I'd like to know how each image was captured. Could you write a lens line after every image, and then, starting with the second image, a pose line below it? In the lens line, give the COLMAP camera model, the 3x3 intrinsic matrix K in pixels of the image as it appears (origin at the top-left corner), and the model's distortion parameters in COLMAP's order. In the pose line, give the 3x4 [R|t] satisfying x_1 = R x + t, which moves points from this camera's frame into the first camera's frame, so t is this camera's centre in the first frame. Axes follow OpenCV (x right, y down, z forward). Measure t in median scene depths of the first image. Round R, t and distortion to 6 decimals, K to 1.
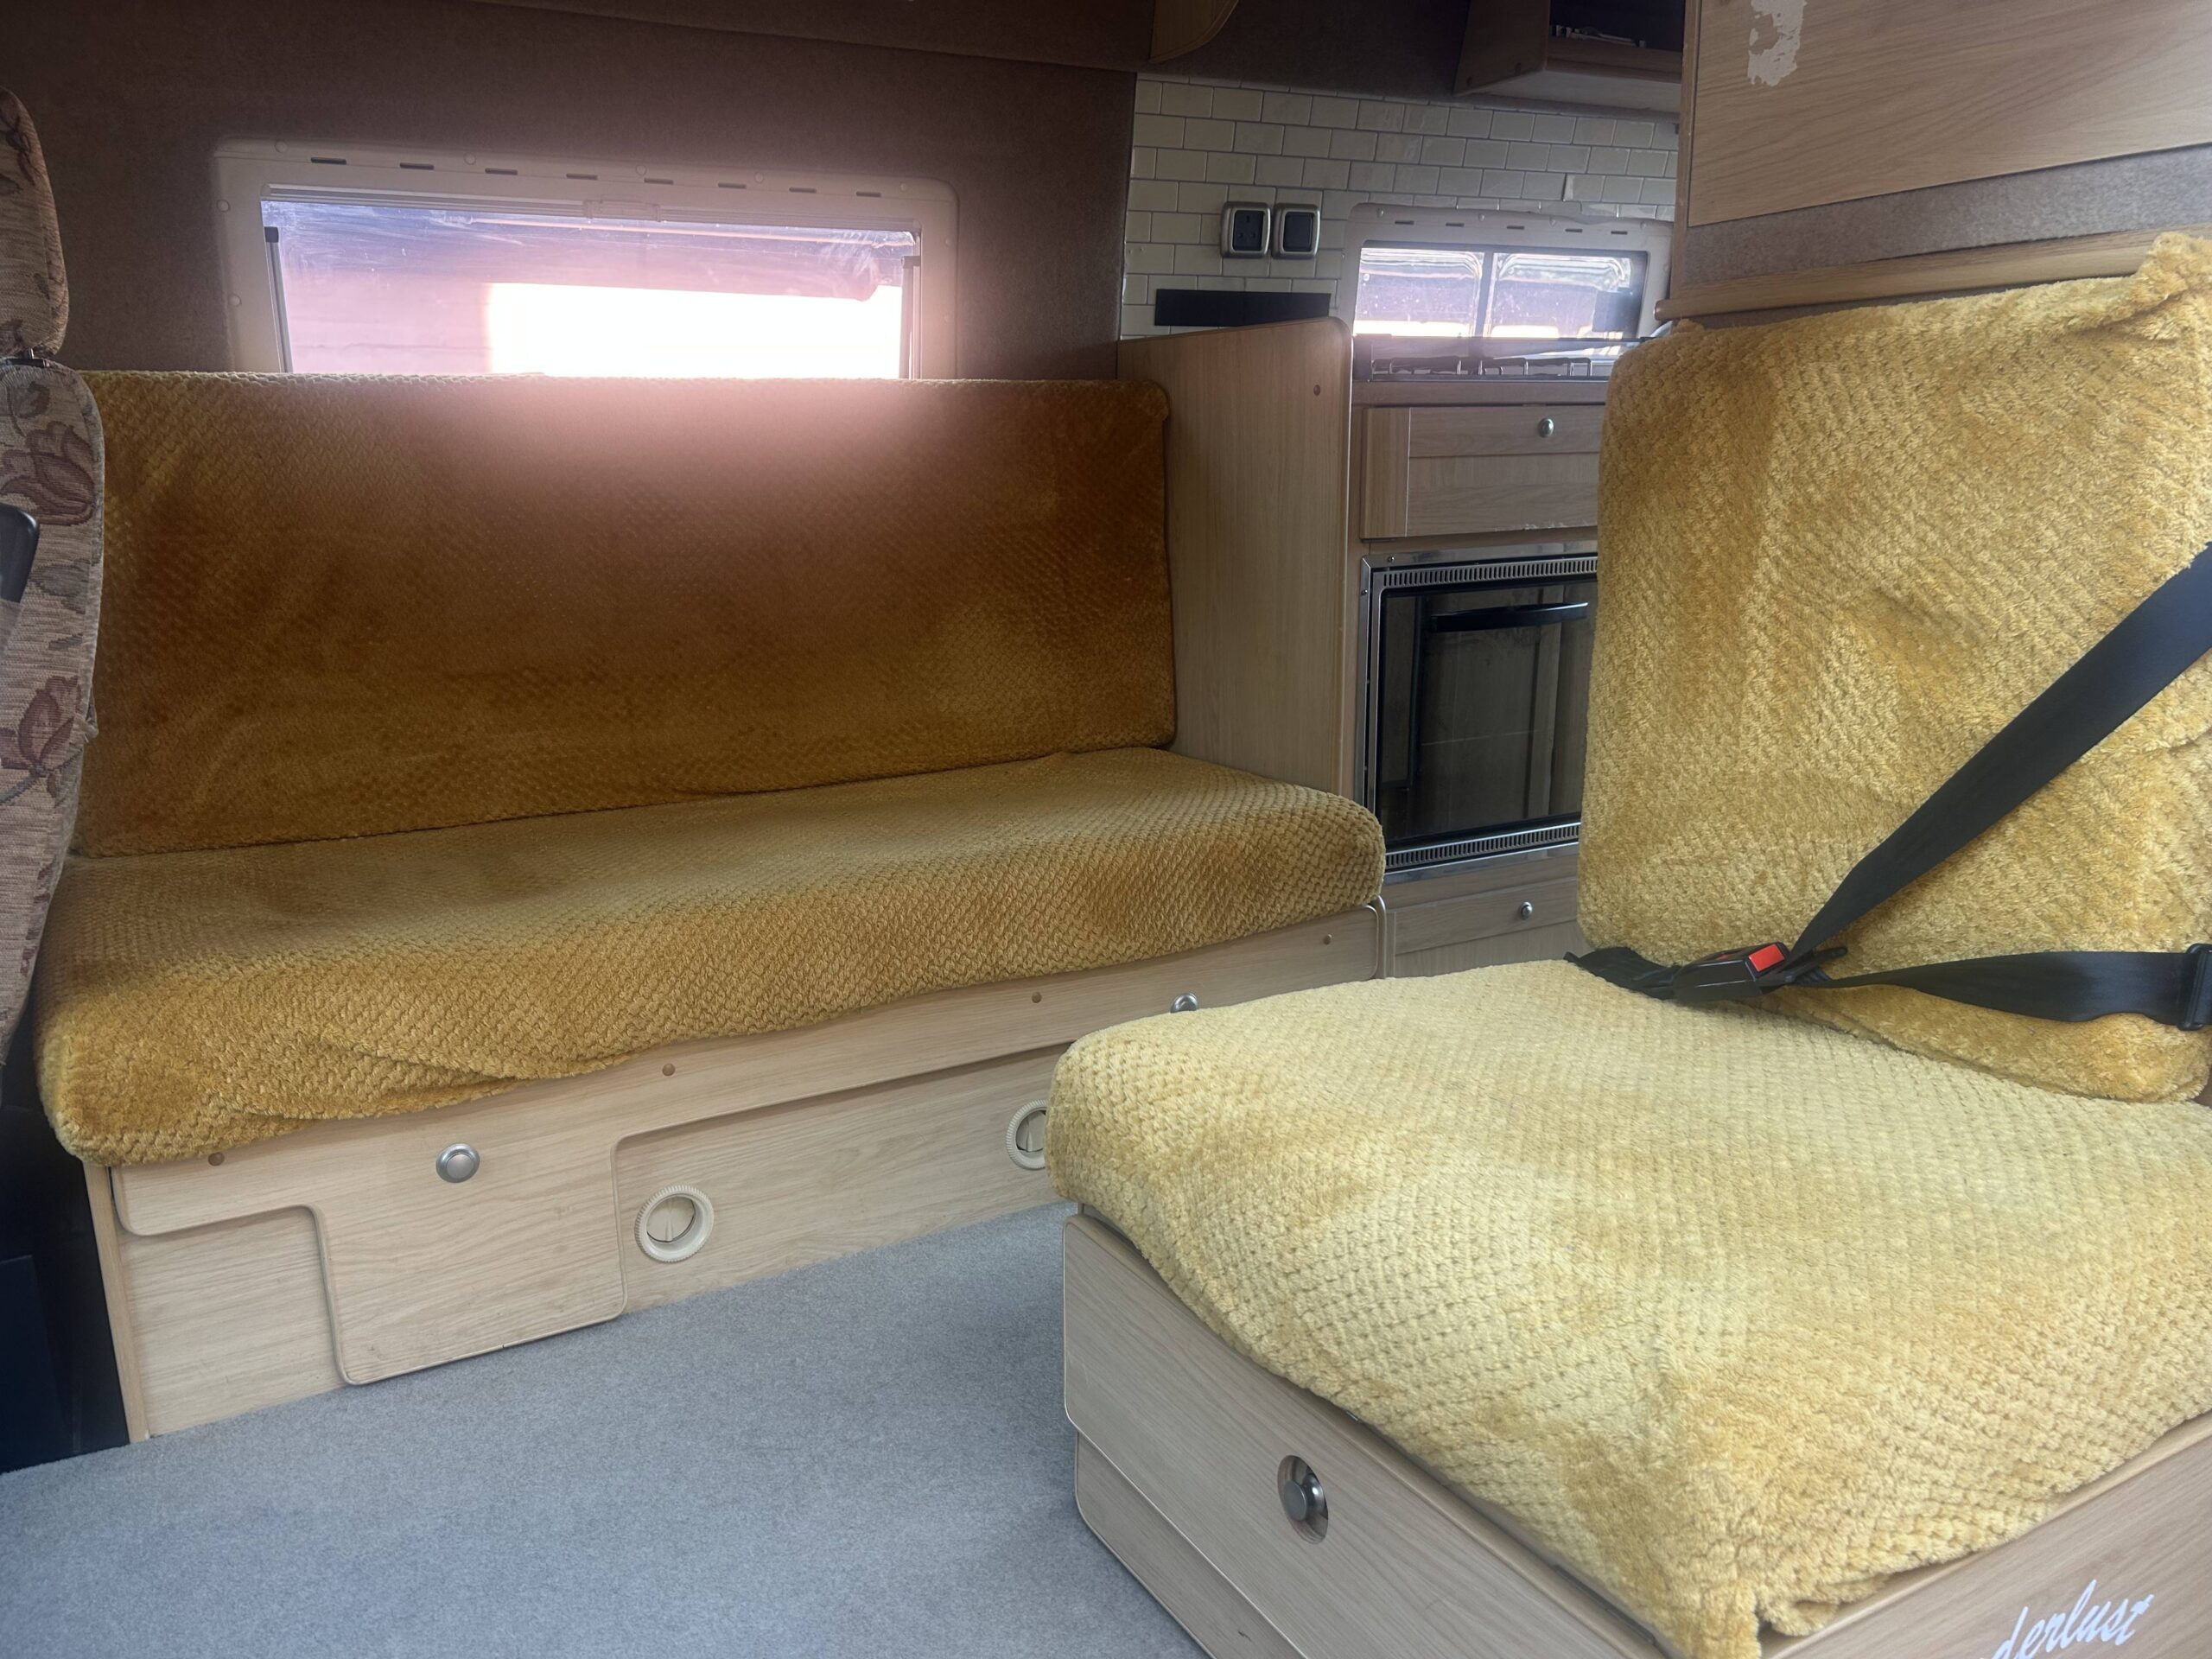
lens RADIAL K [[1679.9, 0, 1095.8], [0, 1679.9, 839.8], [0, 0, 1]] dist [0.037502, -0.011924]
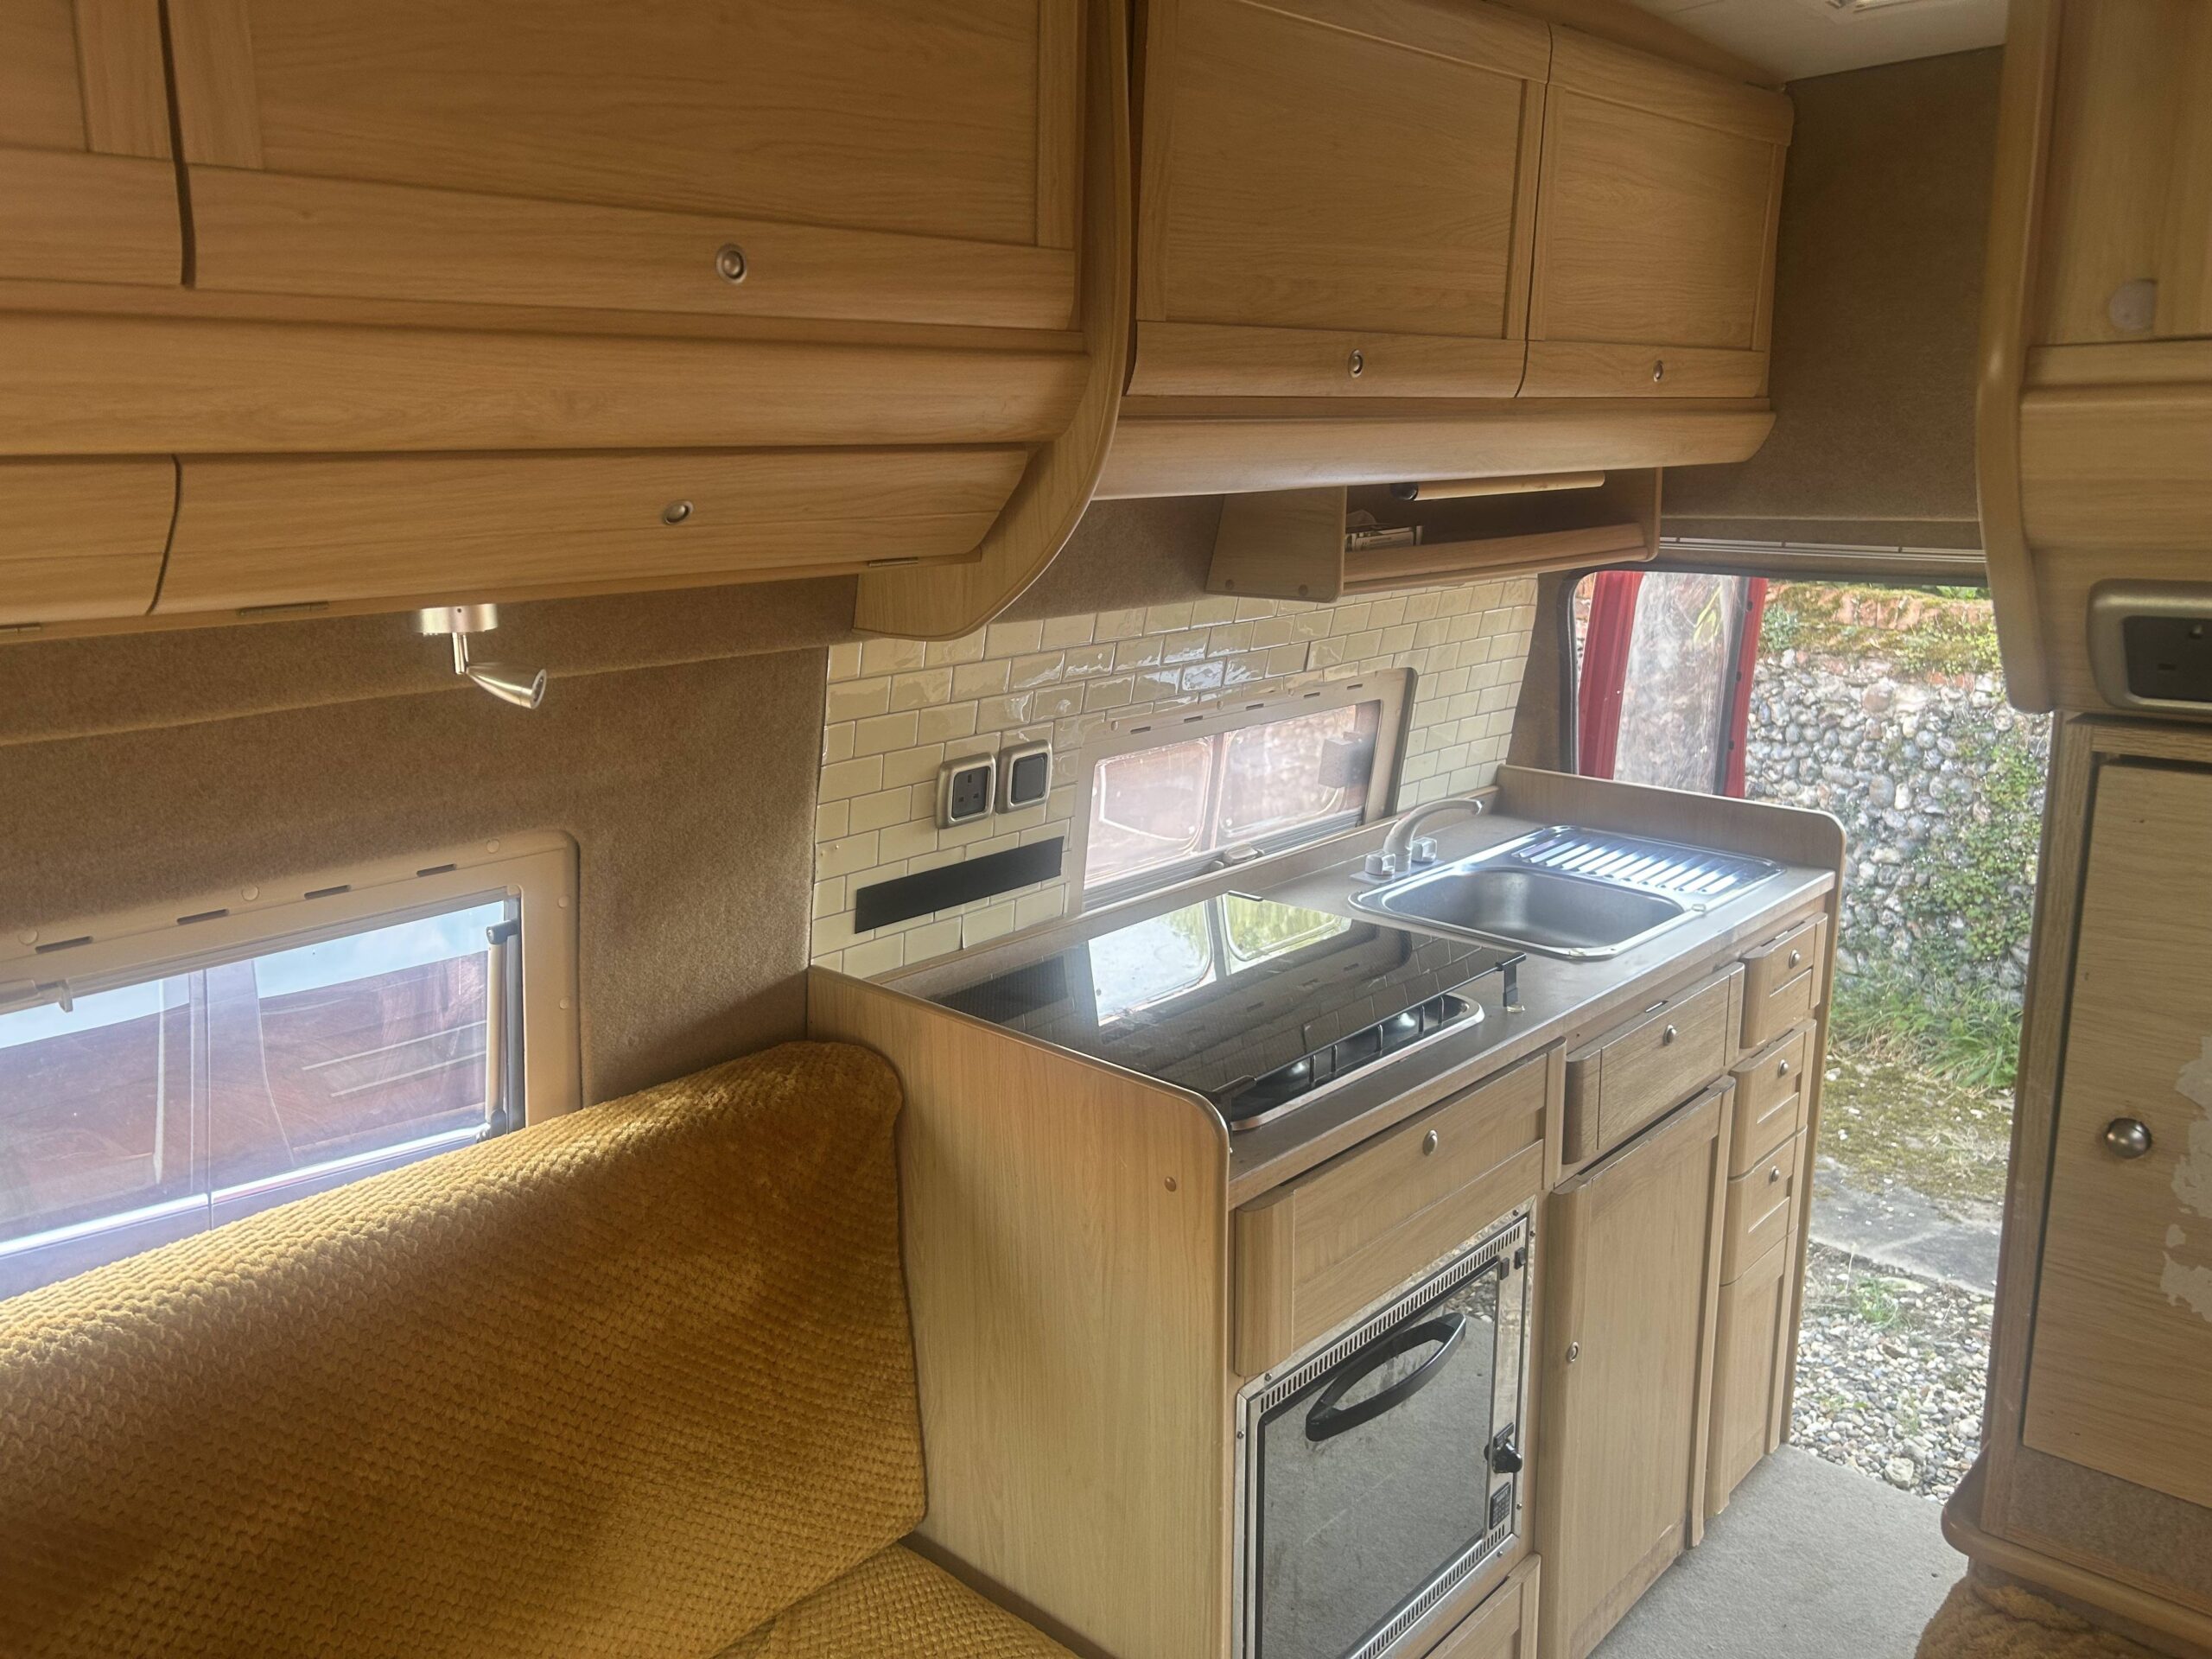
lens RADIAL K [[1679.9, 0, 1095.4], [0, 1679.9, 814.8], [0, 0, 1]] dist [0.037502, -0.011924]
pose [[0.948268, -0.063338, 0.311089, -0.089704], [0.067129, 0.997743, -0.001484, -0.358648], [-0.310293, 0.022291, 0.950380, 0.295618]]
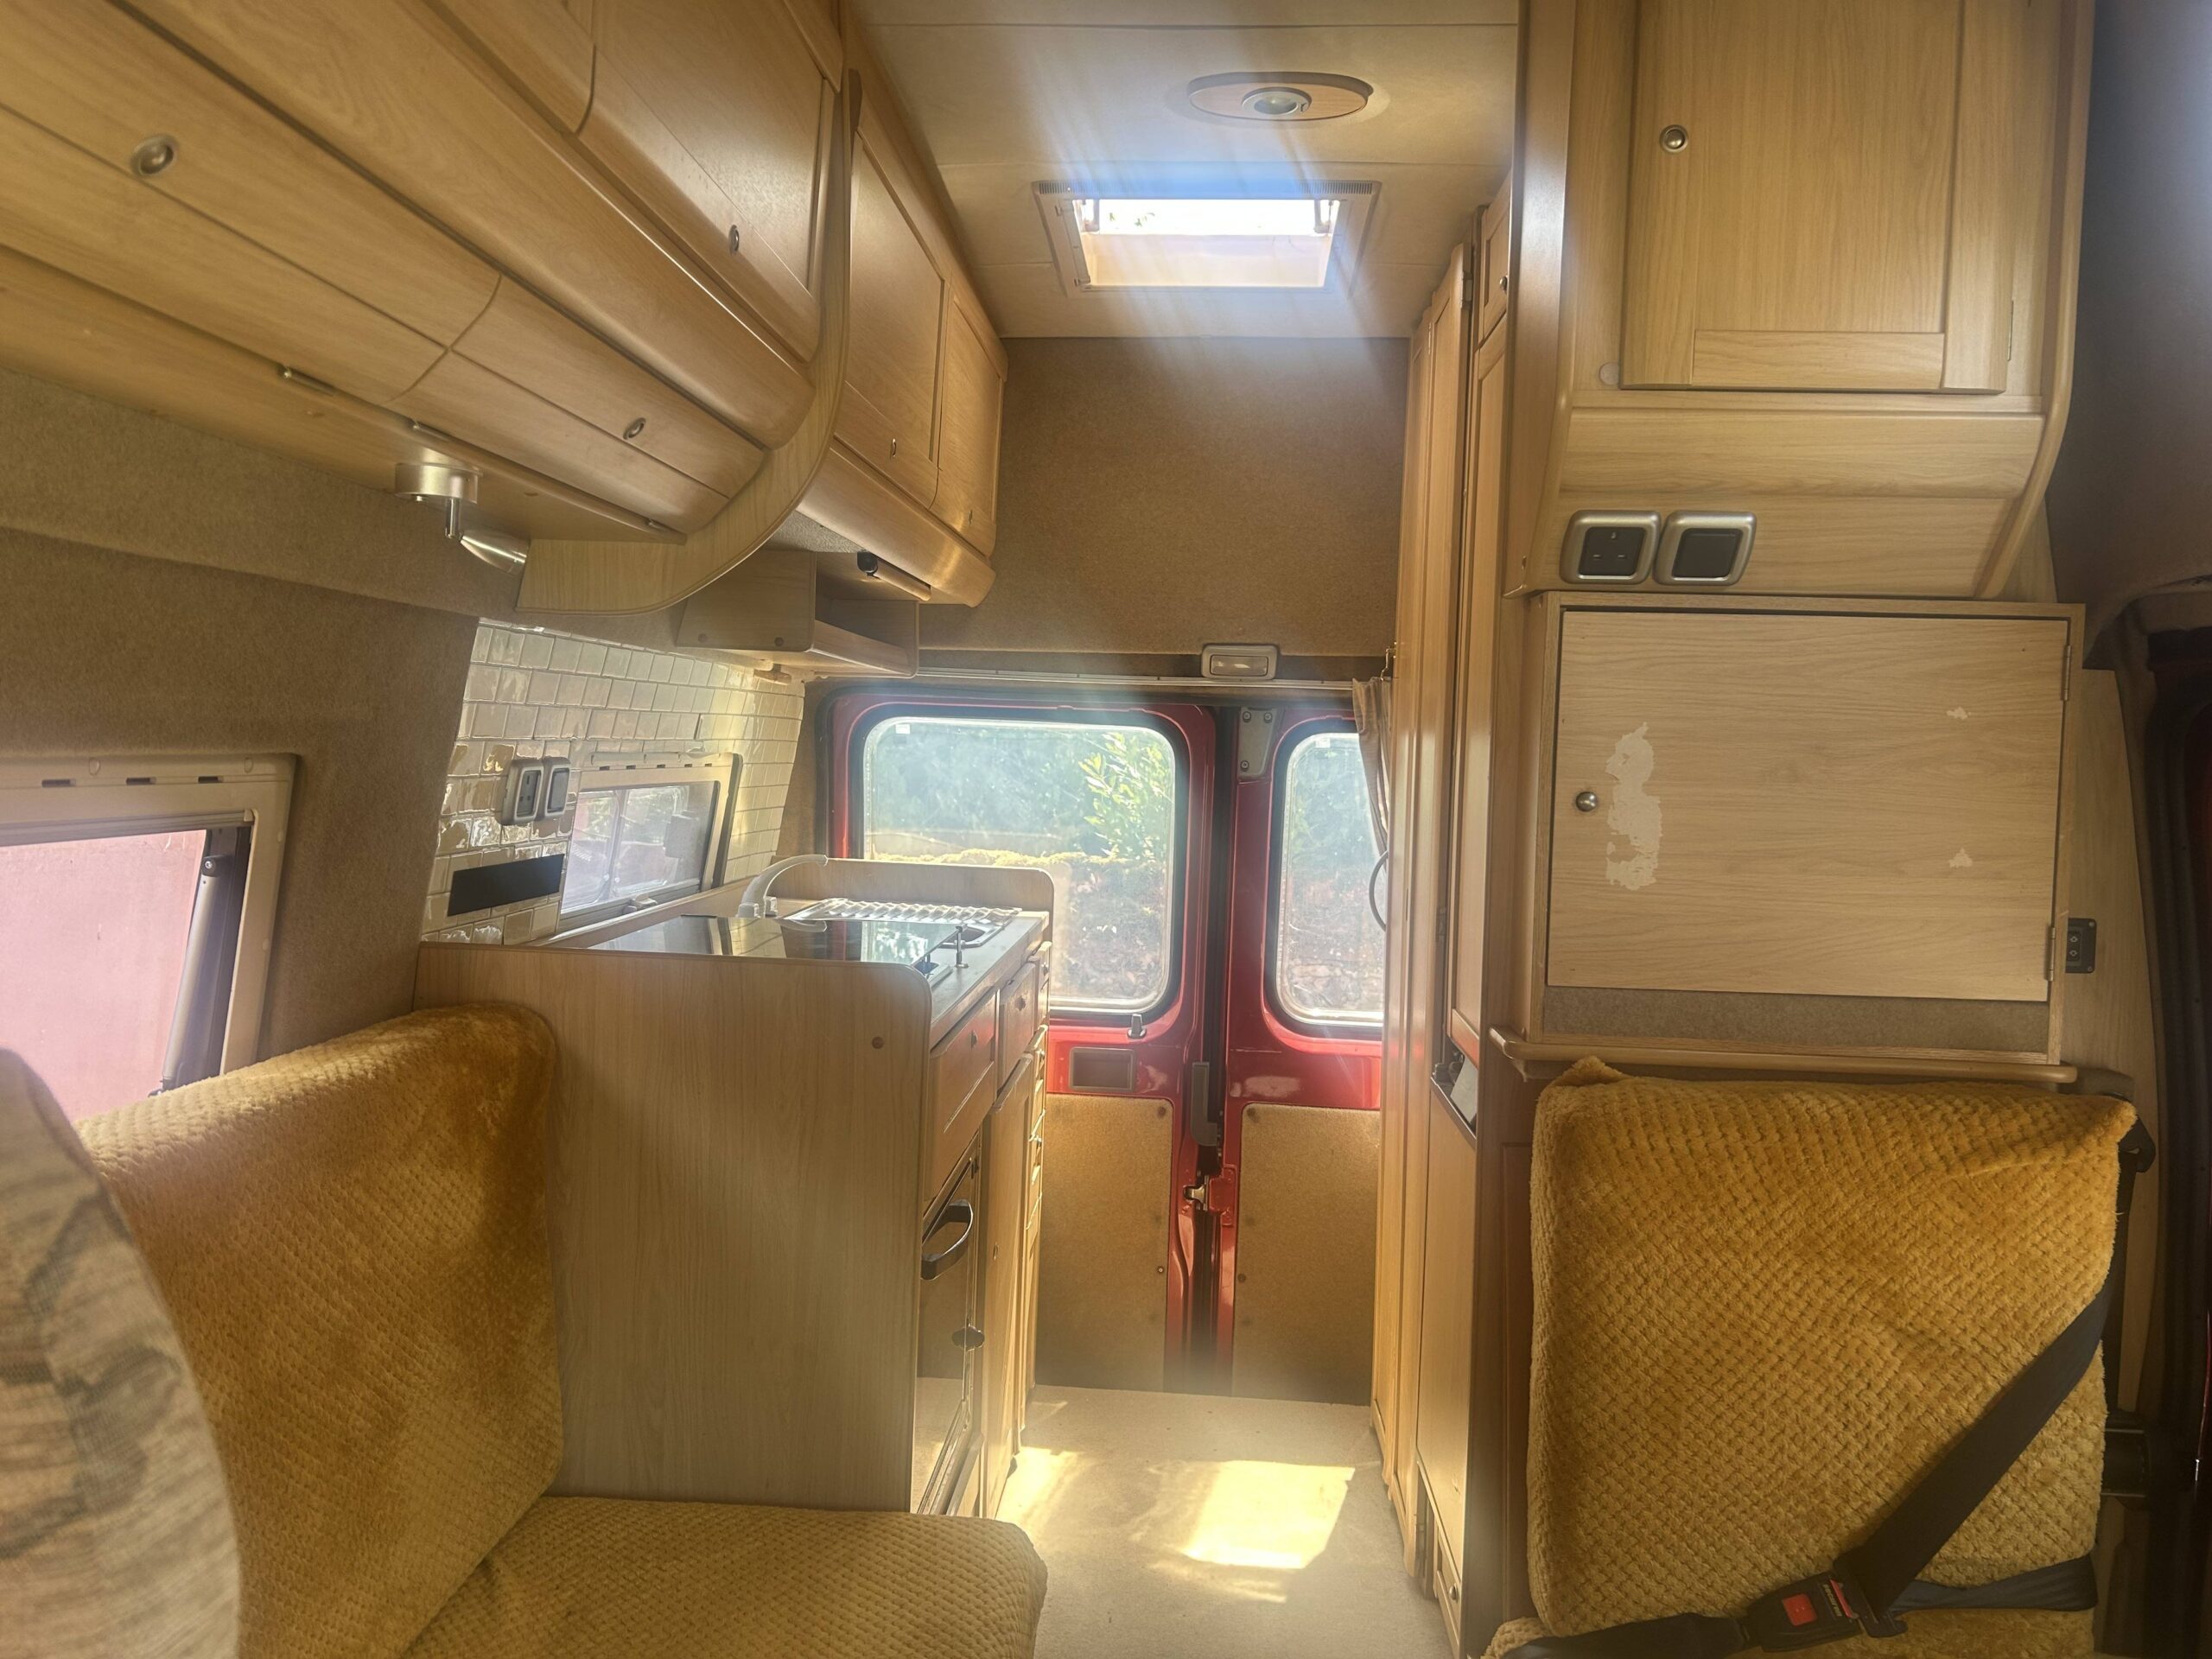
lens RADIAL K [[1679.9, 0, 1100.5], [0, 1679.9, 850.3], [0, 0, 1]] dist [0.037502, -0.011924]
pose [[0.535630, -0.013919, 0.844338, -0.456805], [0.151292, 0.985268, -0.079735, -0.237547], [-0.830790, 0.170450, 0.529844, 0.367678]]
